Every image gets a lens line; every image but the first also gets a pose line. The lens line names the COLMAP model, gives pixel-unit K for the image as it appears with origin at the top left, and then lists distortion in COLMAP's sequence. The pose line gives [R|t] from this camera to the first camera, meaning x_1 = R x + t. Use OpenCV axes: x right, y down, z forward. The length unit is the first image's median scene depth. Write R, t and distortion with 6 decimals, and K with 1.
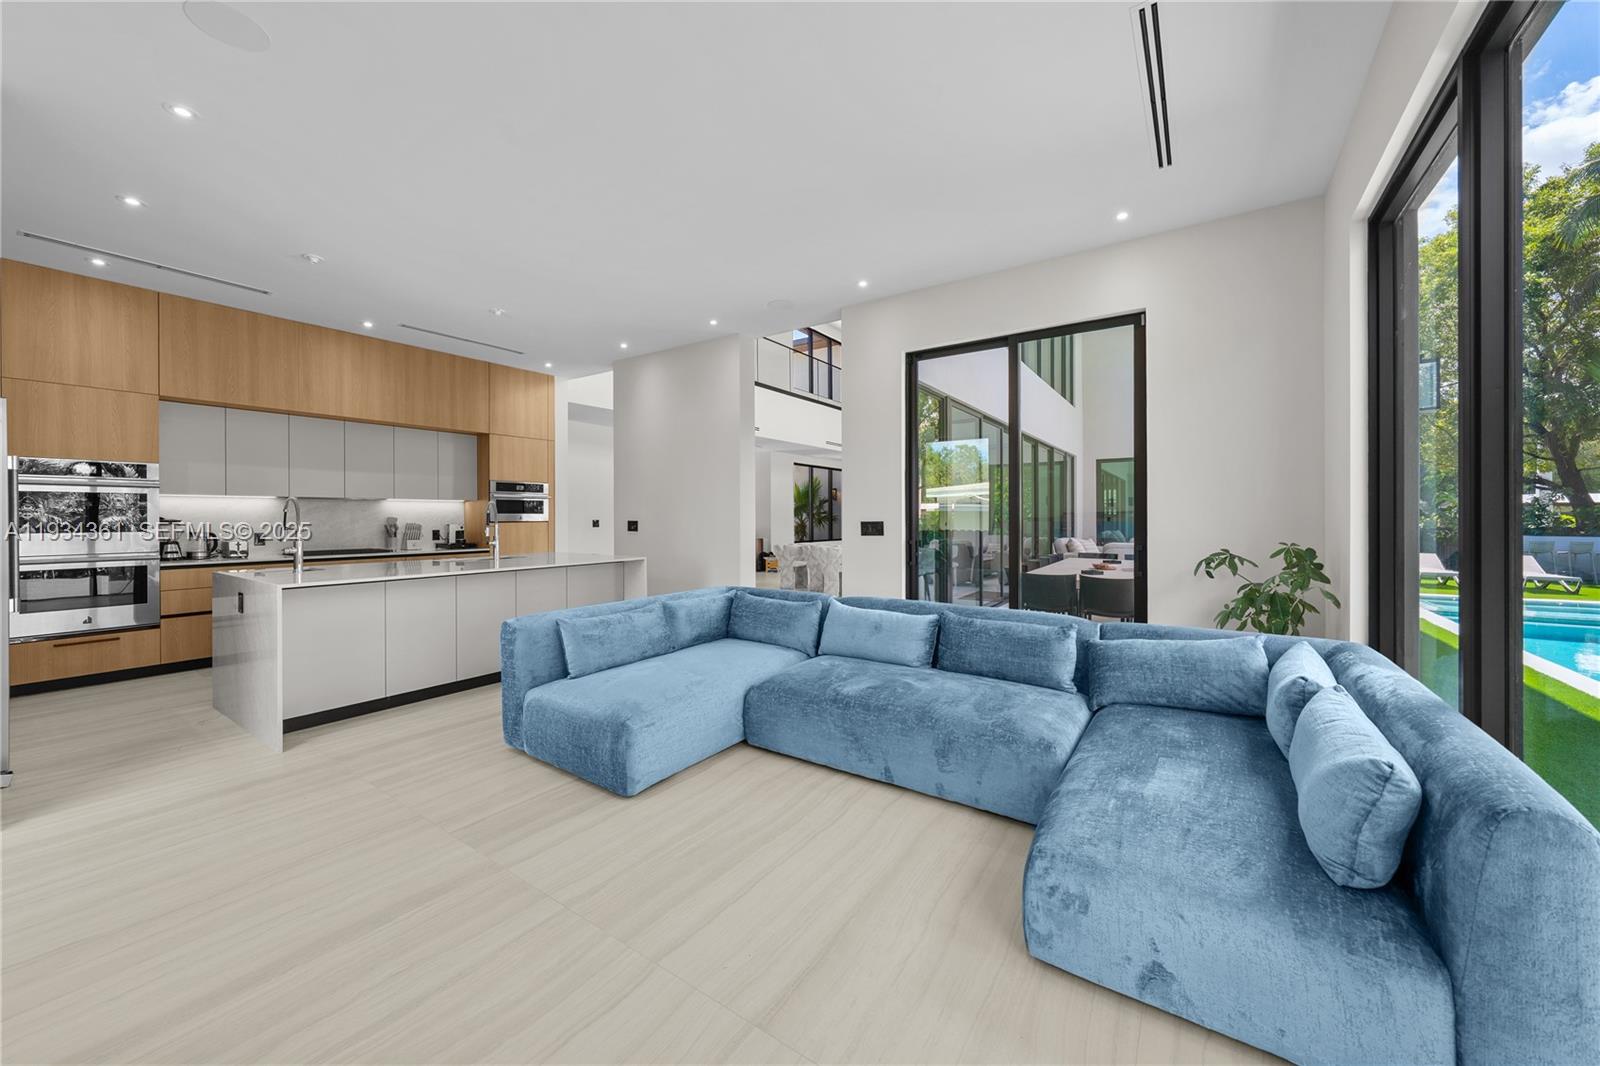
lens RADIAL K [[580.8, 0, 808.6], [0, 580.8, 518.3], [0, 0, 1]] dist [0.000091, -0.000472]
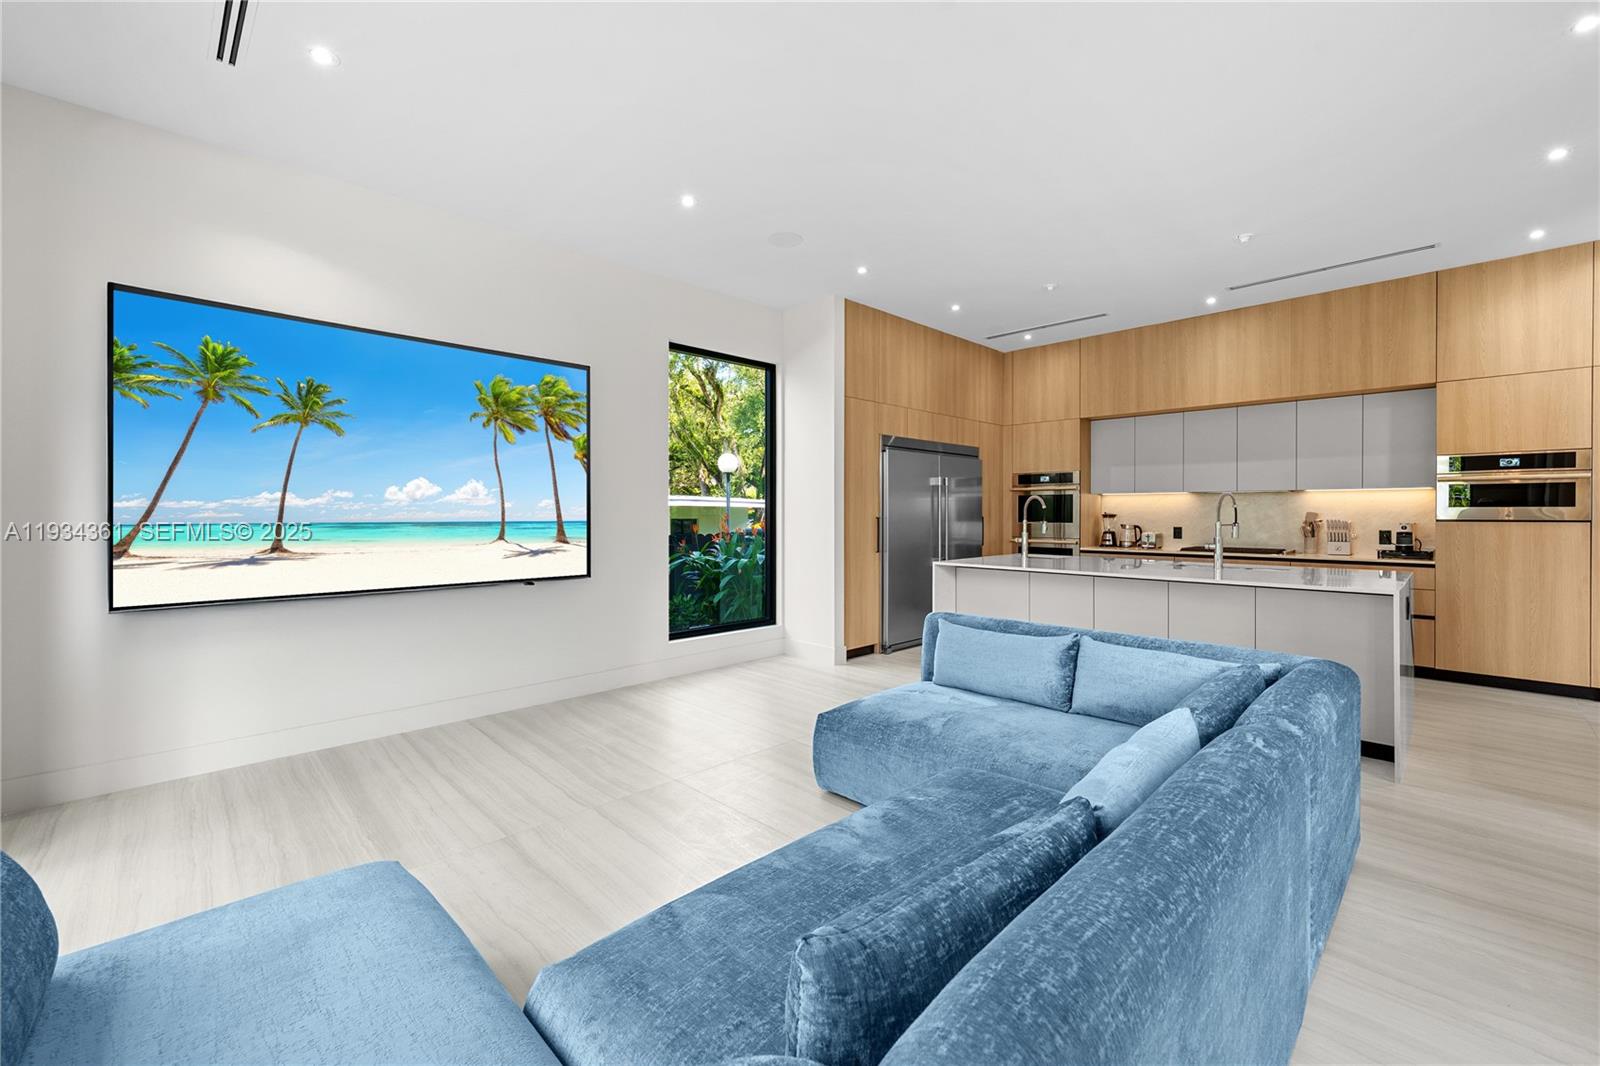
lens RADIAL K [[664.5, 0, 787.6], [0, 664.5, 520.0], [0, 0, 1]] dist [-0.001925, -0.000018]
pose [[-0.219389, 0.013440, -0.975545, 0.365088], [-0.004064, 0.999884, 0.014690, -0.002239], [0.975629, 0.007188, -0.219309, 0.523483]]
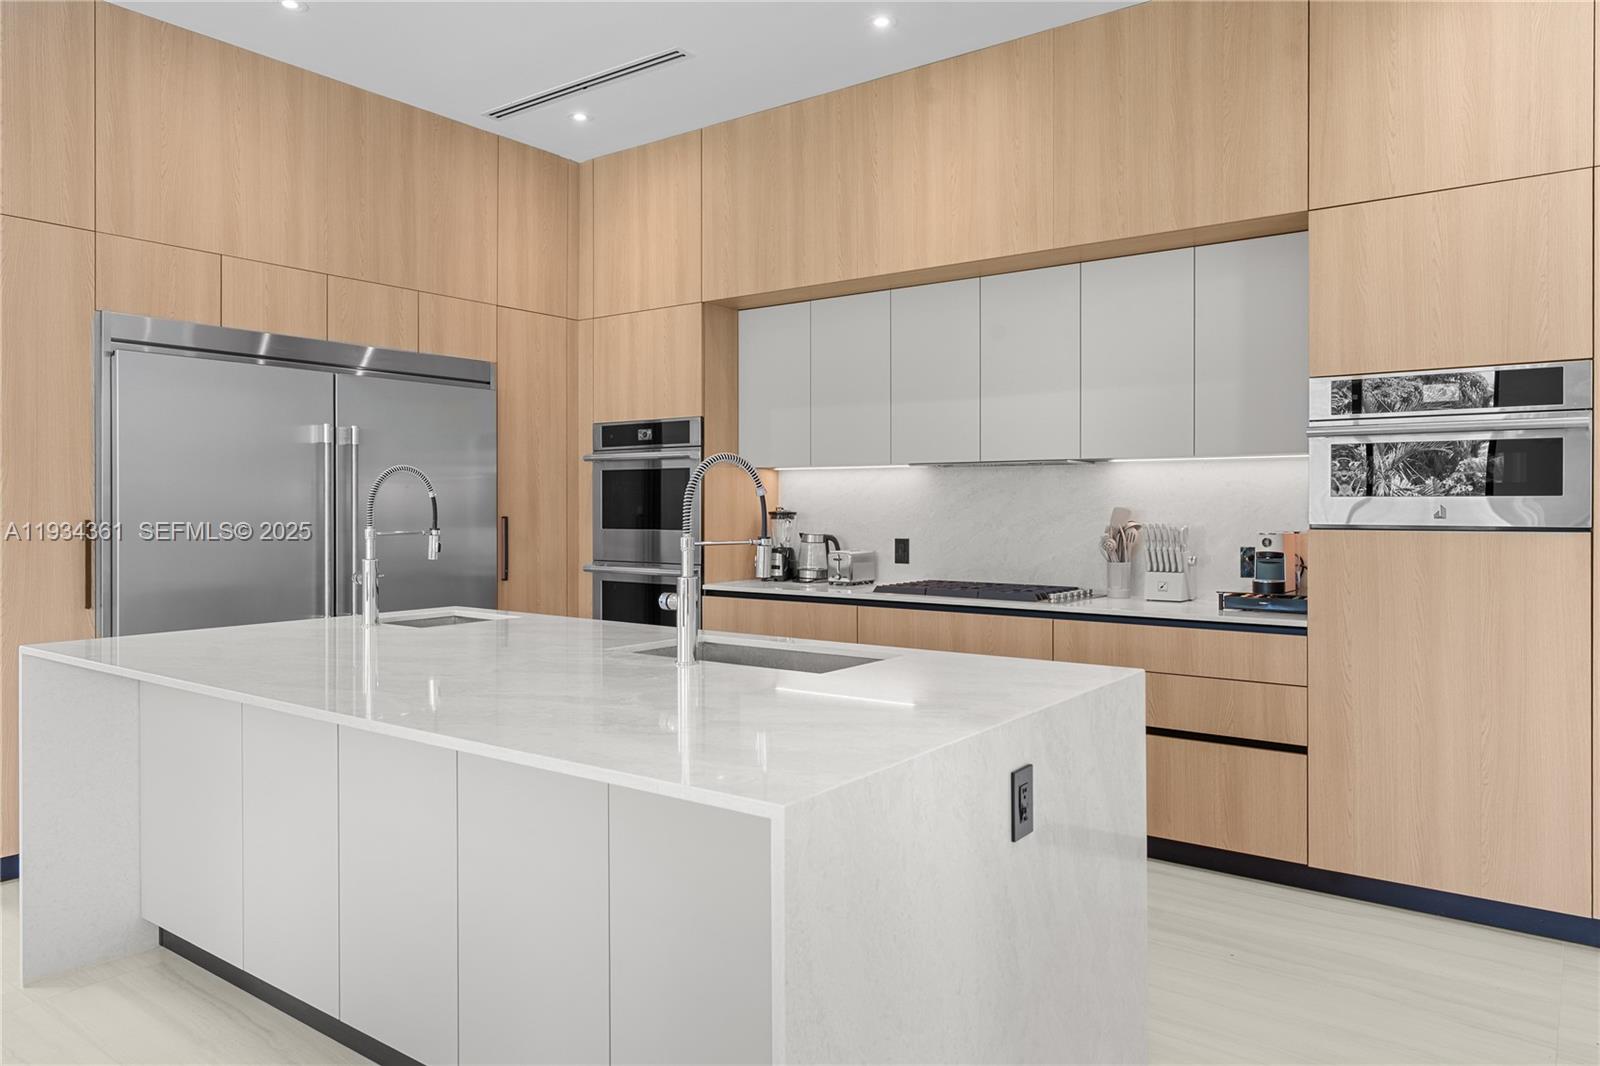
lens RADIAL K [[1056.2, 0, 808.4], [0, 1056.2, 518.5], [0, 0, 1]] dist [-0.003590, 0.000903]
pose [[-0.065328, 0.013286, -0.997775, -0.029436], [-0.005930, 0.999889, 0.013702, -0.003641], [0.997846, 0.006812, -0.065242, 0.898108]]
